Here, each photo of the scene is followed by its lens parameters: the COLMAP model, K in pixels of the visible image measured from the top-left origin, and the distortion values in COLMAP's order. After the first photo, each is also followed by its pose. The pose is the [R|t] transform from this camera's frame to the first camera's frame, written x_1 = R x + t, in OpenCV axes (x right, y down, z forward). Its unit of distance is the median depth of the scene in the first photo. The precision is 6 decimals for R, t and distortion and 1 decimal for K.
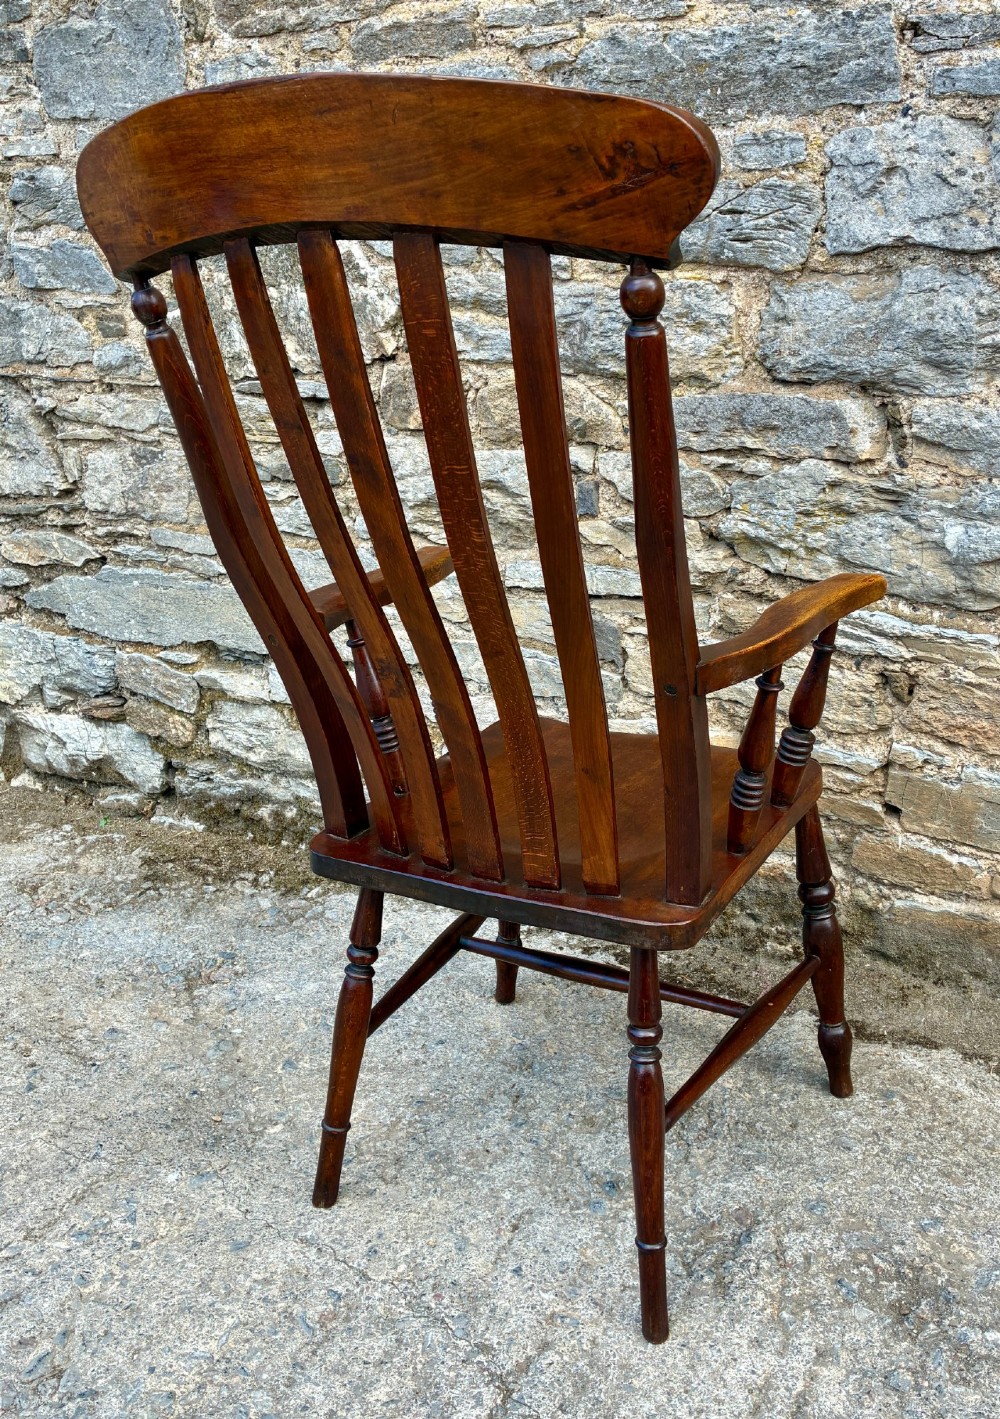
lens RADIAL K [[1278.6, 0, 535.0], [0, 1278.6, 667.3], [0, 0, 1]] dist [0.005496, 0.034968]
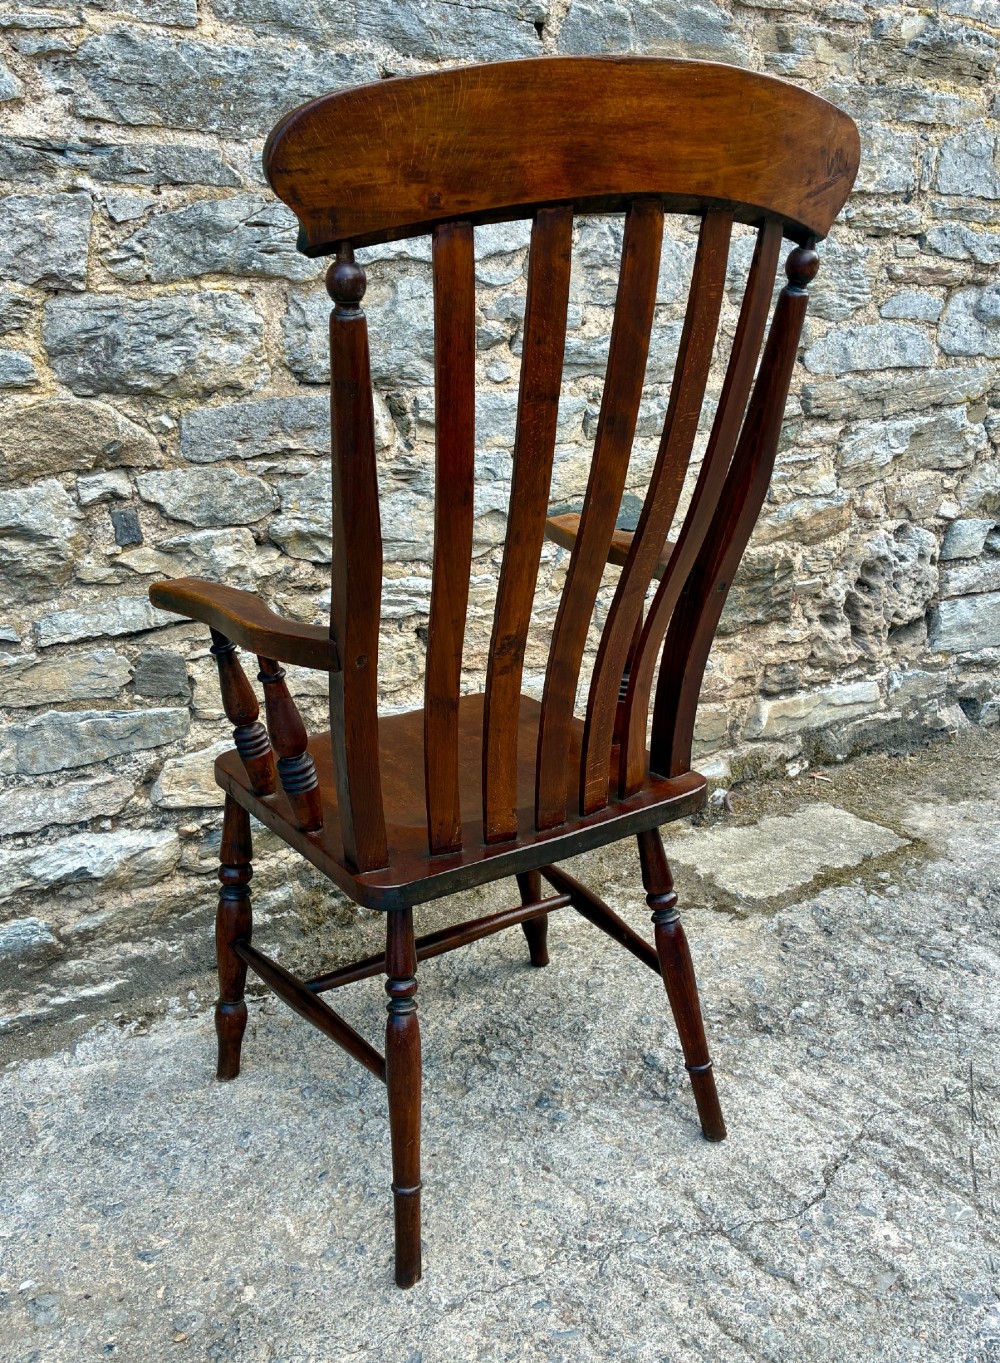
lens RADIAL K [[1291.2, 0, 497.1], [0, 1291.2, 671.0], [0, 0, 1]] dist [0.011263, 0.025249]
pose [[0.489757, -0.237095, 0.839002, -0.712852], [0.280281, 0.954048, 0.105996, -0.064710], [-0.825579, 0.183244, 0.533705, 0.338754]]
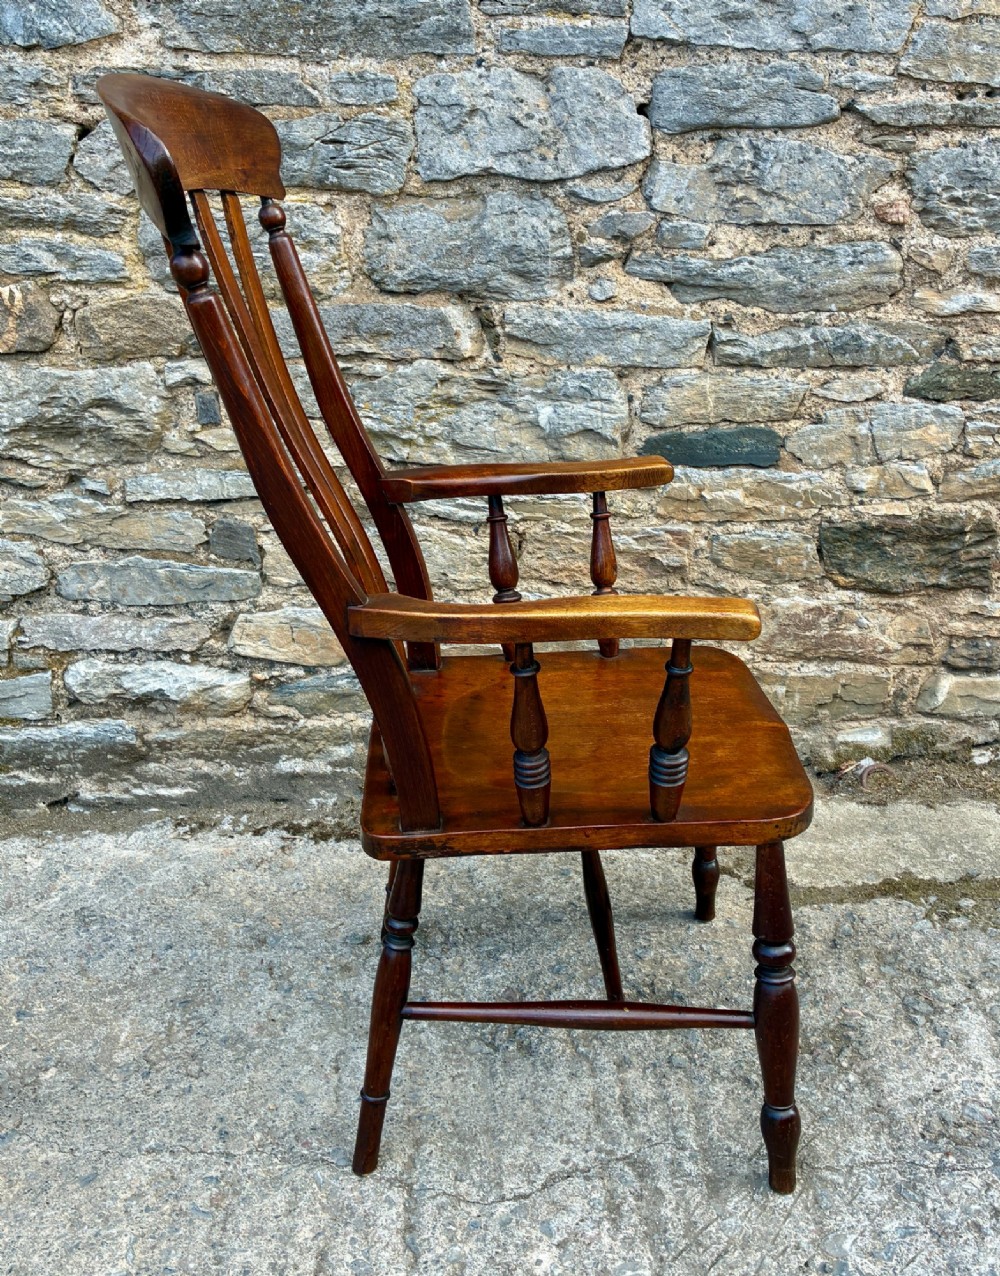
lens RADIAL K [[1275.1, 0, 534.7], [0, 1275.1, 590.8], [0, 0, 1]] dist [0.009179, 0.026347]
pose [[0.857714, -0.160533, 0.488422, -0.297401], [0.141834, 0.987020, 0.075335, -0.029158], [-0.494176, 0.004659, 0.869349, -0.048529]]
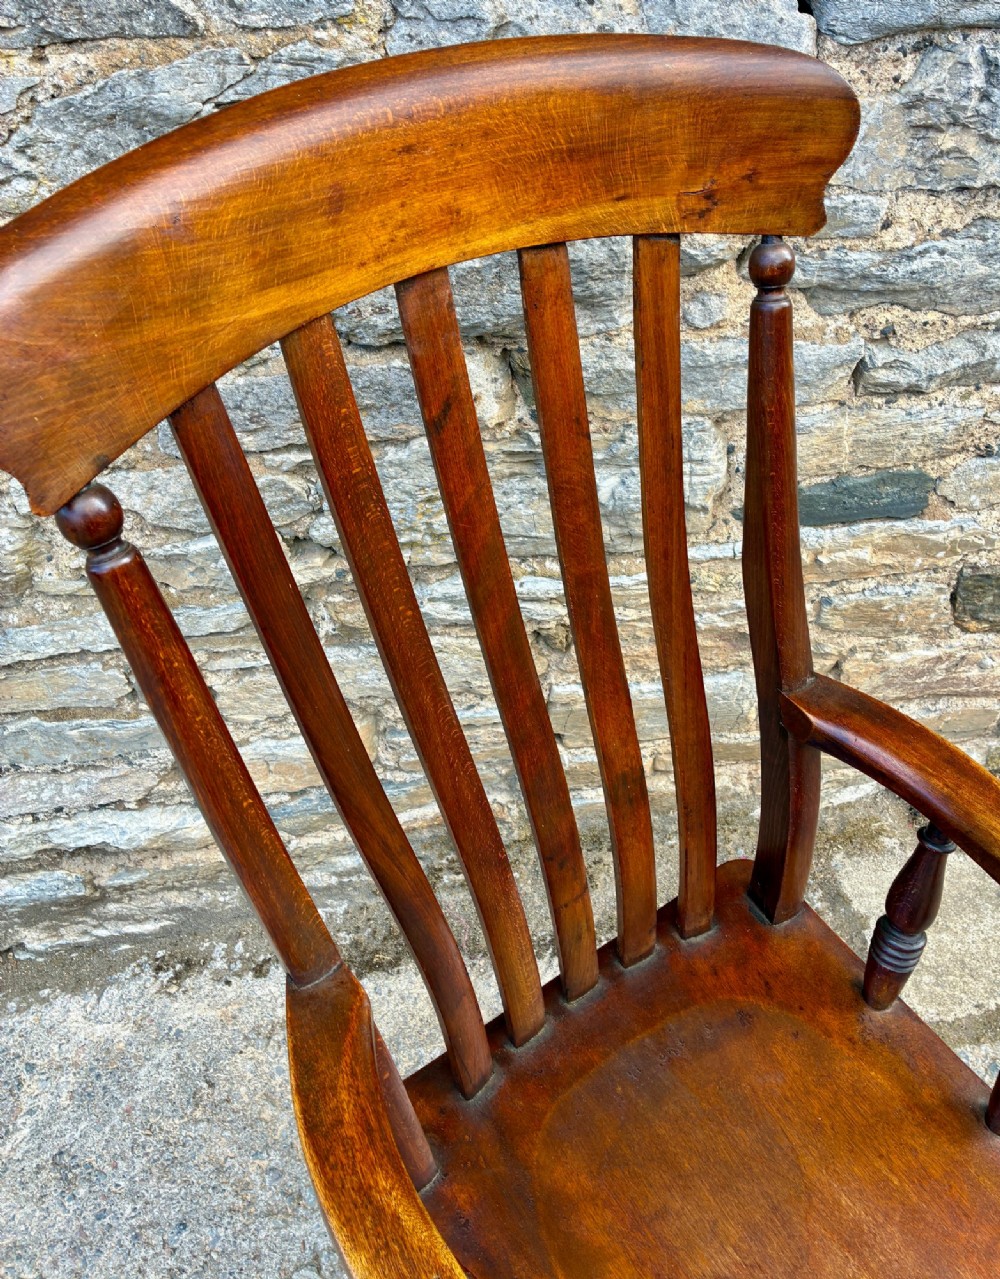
lens RADIAL K [[1024.3, 0, 517.4], [0, 1024.3, 595.0], [0, 0, 1]] dist [0.044851, -0.052127]
pose [[0.794712, -0.396146, 0.459893, -0.049714], [0.187652, 0.880896, 0.434522, -0.335491], [-0.577252, -0.259020, 0.774396, 0.498255]]
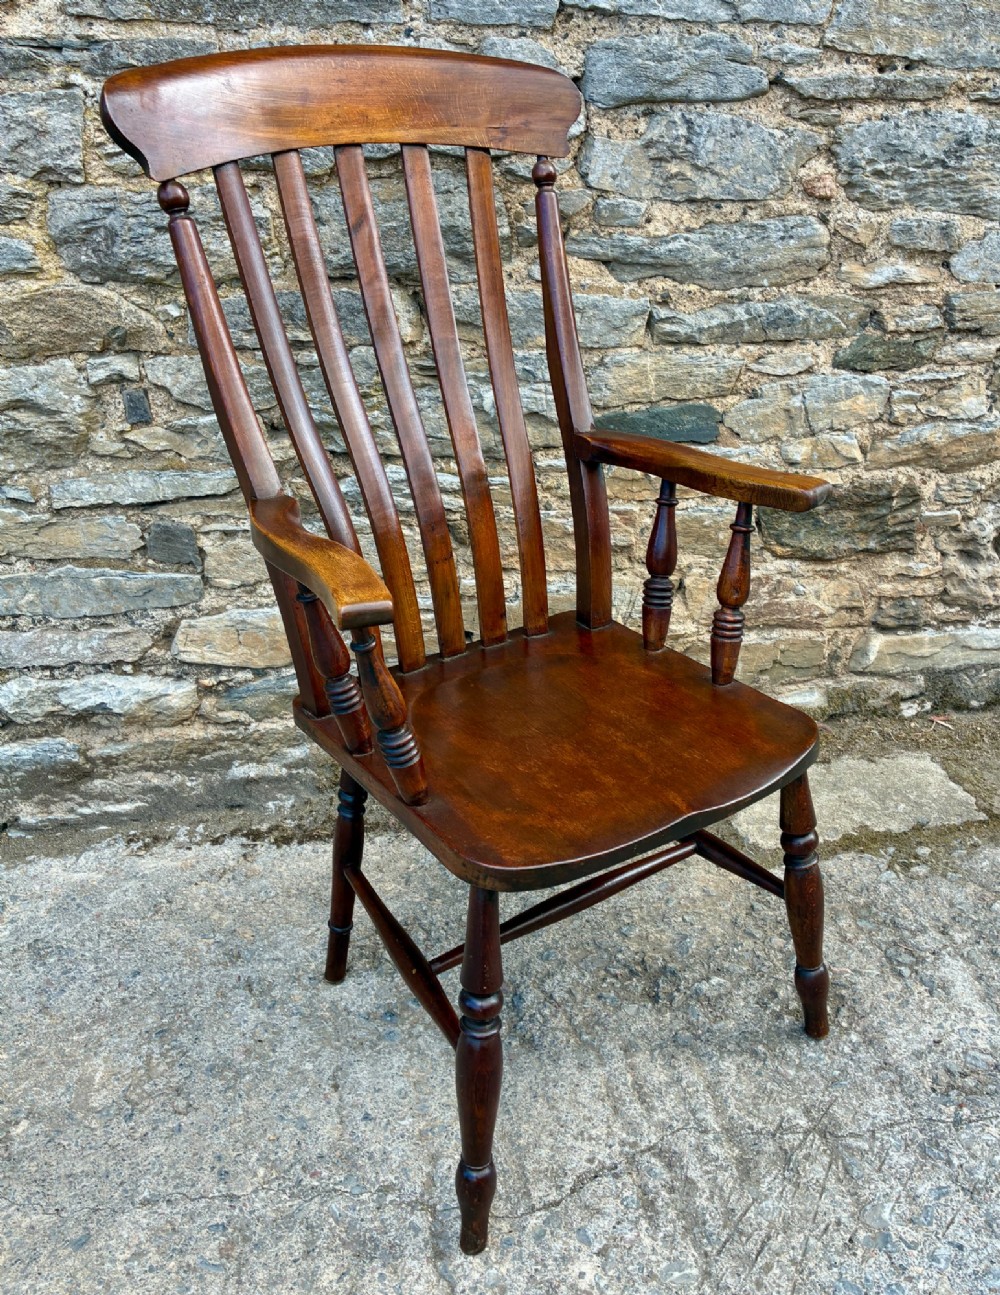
lens RADIAL K [[1148.4, 0, 559.5], [0, 1148.4, 605.7], [0, 0, 1]] dist [0.009034, 0.027911]
pose [[0.777002, -0.223462, 0.588501, -0.299083], [0.189186, 0.974548, 0.120267, -0.029997], [-0.600397, 0.017889, 0.799502, 0.095975]]
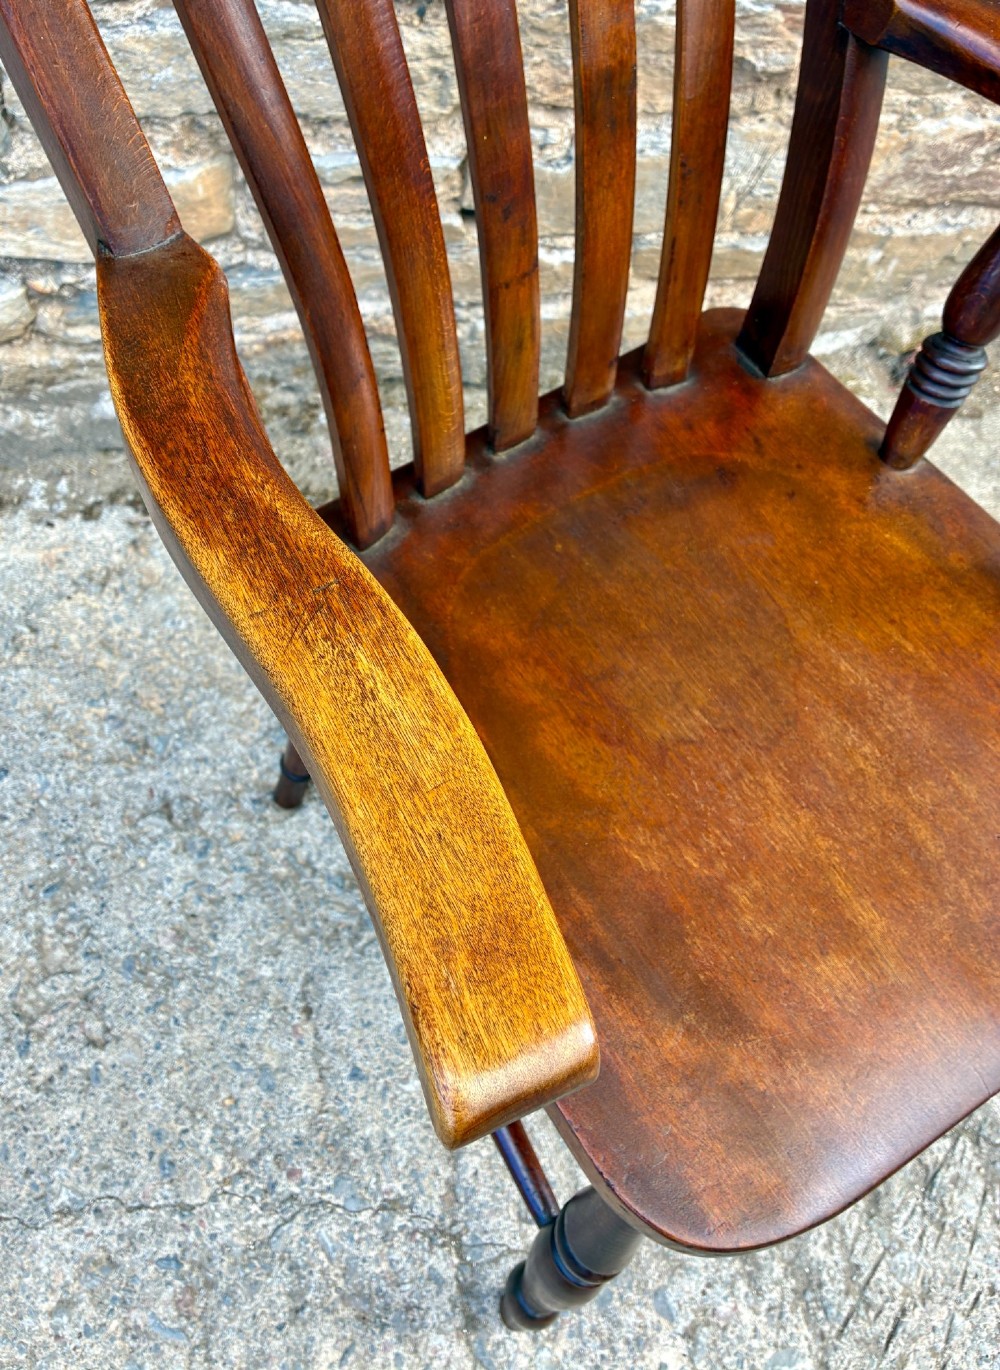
lens RADIAL K [[1118.2, 0, 456.1], [0, 1118.2, 617.7], [0, 0, 1]] dist [0.064004, -0.100484]
pose [[0.788562, -0.482080, 0.381797, -0.077433], [0.120192, 0.729700, 0.673121, -0.157609], [-0.603095, -0.484909, 0.633356, 0.543751]]
